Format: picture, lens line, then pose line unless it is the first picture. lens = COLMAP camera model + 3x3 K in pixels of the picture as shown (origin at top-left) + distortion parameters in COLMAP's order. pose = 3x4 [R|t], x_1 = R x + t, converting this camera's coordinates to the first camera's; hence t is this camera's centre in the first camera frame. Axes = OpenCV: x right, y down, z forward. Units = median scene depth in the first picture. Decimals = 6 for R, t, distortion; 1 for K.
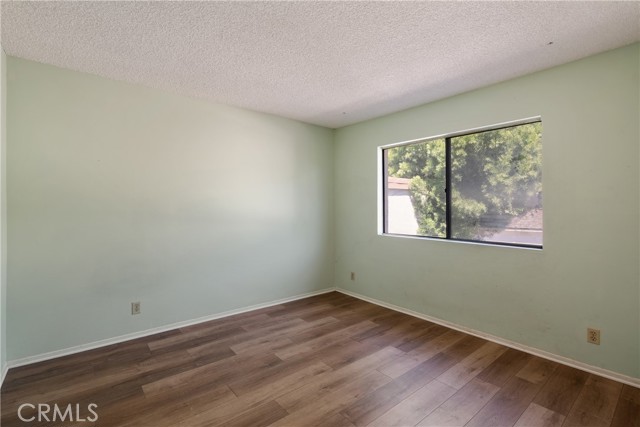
lens RADIAL K [[295.4, 0, 320.0], [0, 295.4, 213.5], [0, 0, 1]] dist [-0.025568, 0.000350]
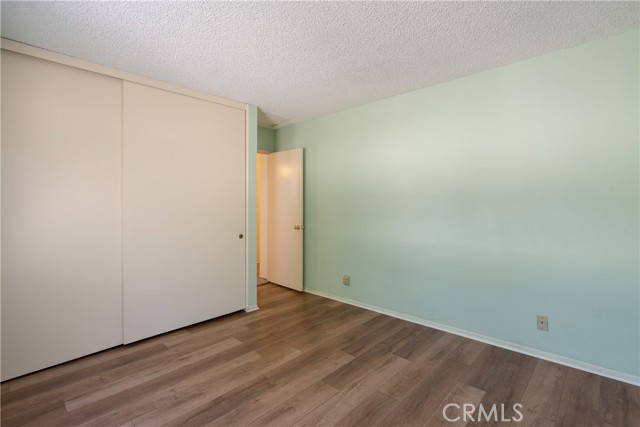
lens RADIAL K [[295.4, 0, 320.0], [0, 295.4, 213.5], [0, 0, 1]] dist [-0.025568, 0.000350]
pose [[-0.993313, 0.004783, -0.115352, 0.026823], [-0.000332, 0.999019, 0.044279, -0.025622], [0.115450, 0.044021, -0.992337, 1.959299]]
